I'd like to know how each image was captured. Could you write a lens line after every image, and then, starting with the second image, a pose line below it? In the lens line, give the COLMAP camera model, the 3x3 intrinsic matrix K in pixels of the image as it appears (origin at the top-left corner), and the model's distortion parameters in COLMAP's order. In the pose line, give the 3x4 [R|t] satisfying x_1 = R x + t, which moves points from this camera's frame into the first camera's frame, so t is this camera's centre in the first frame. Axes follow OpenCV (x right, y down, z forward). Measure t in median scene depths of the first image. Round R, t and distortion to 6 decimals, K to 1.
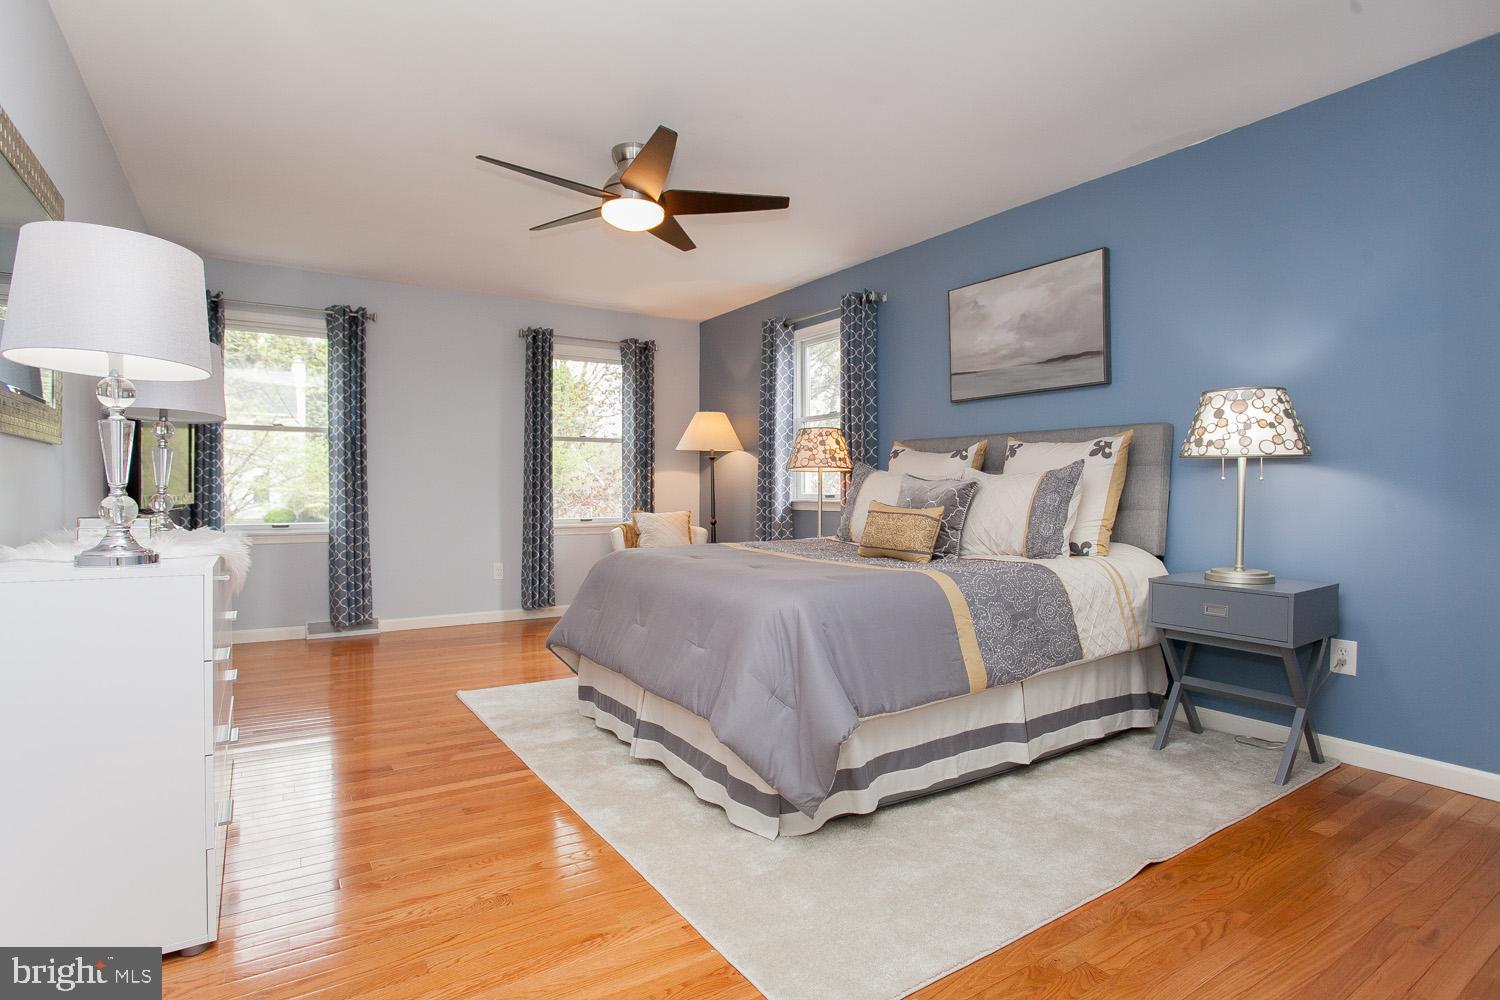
lens RADIAL K [[743.2, 0, 734.0], [0, 743.2, 498.5], [0, 0, 1]] dist [-0.076842, 0.033983]
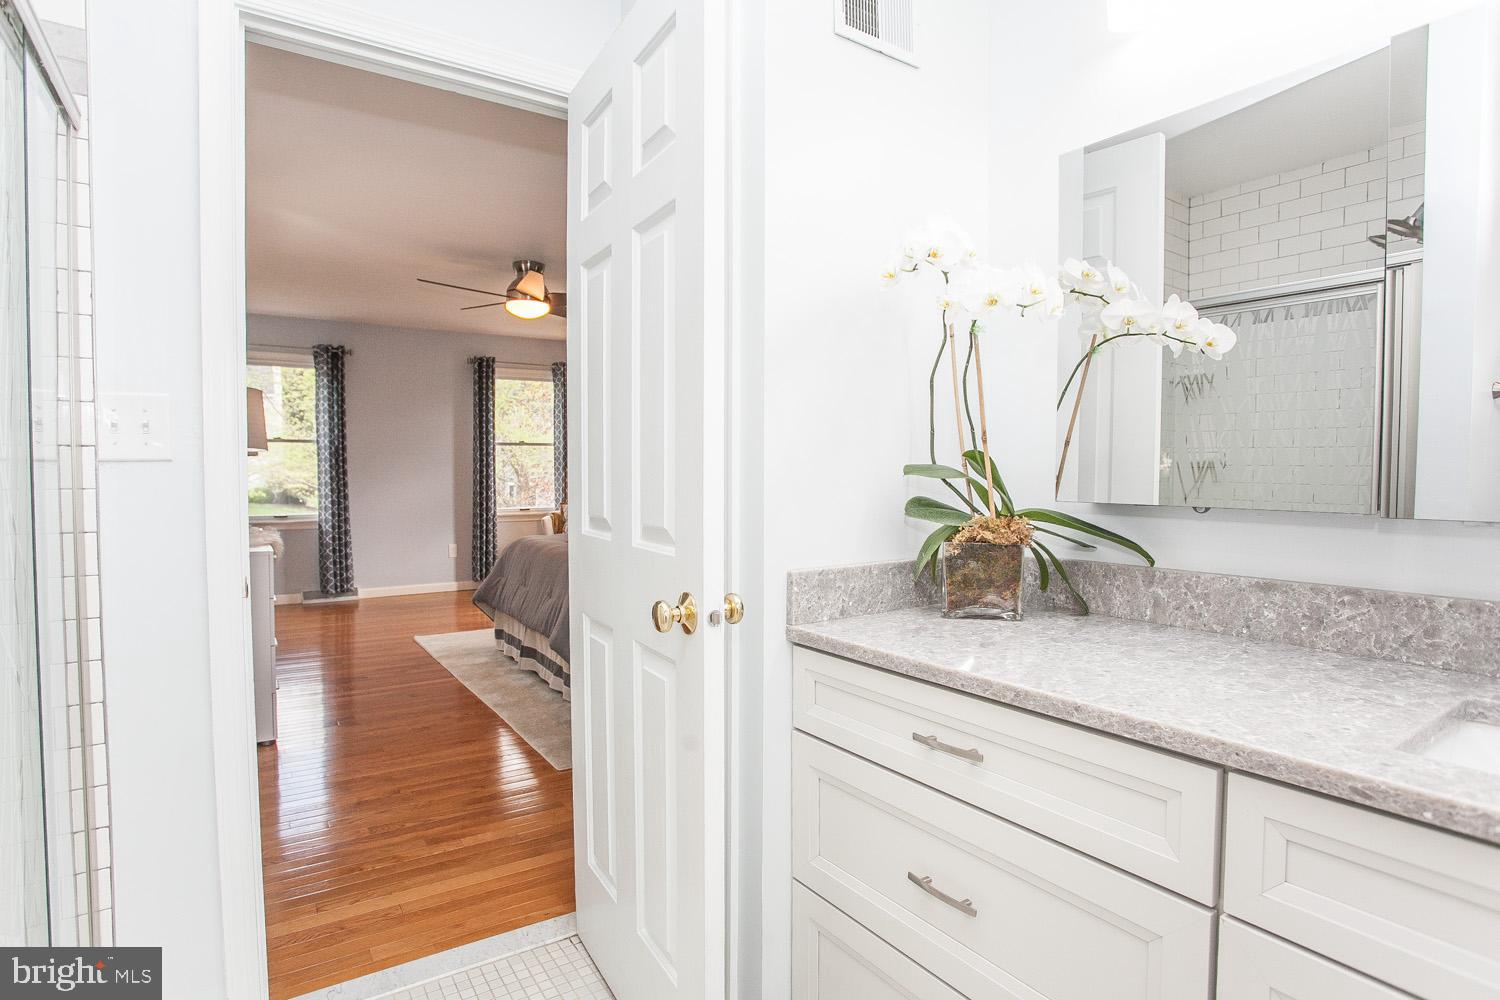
lens RADIAL K [[787.5, 0, 734.2], [0, 787.5, 499.4], [0, 0, 1]] dist [-0.068951, 0.029335]
pose [[1.000000, 0.000935, -0.000335, 0.184740], [-0.000923, 0.999400, 0.034633, -0.040880], [0.000367, -0.034632, 0.999400, -0.378251]]
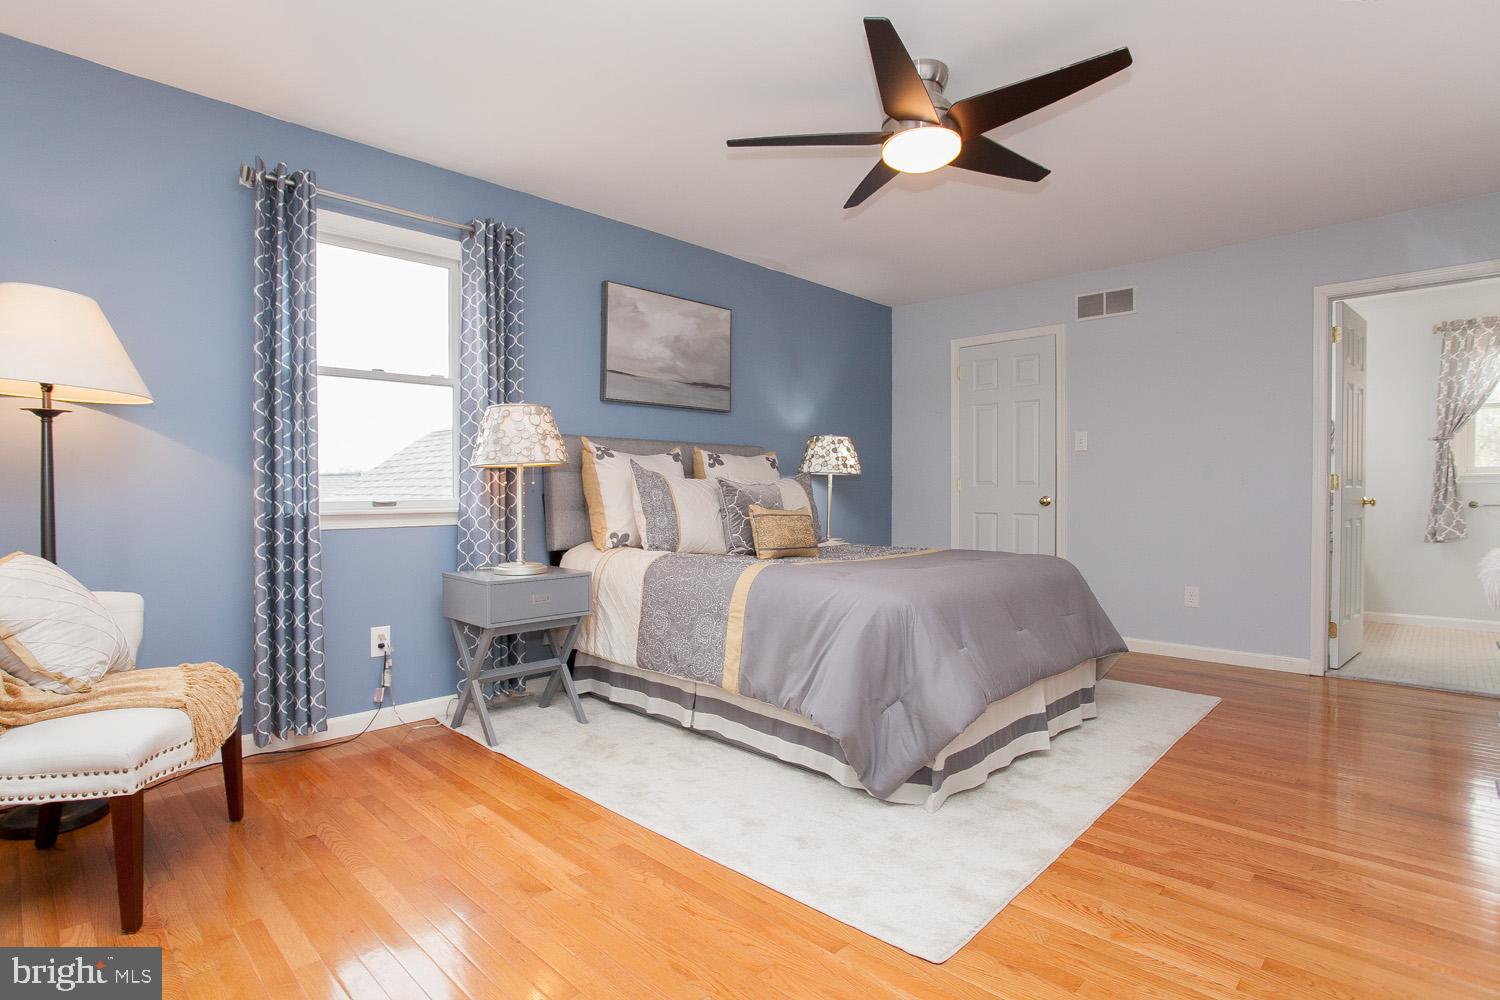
lens RADIAL K [[743.2, 0, 734.0], [0, 743.2, 498.5], [0, 0, 1]] dist [-0.076842, 0.033983]
pose [[-0.209150, -0.018124, 0.977716, -0.615116], [0.007988, 0.999763, 0.020242, -0.020980], [-0.977851, 0.012044, -0.208956, 0.961302]]
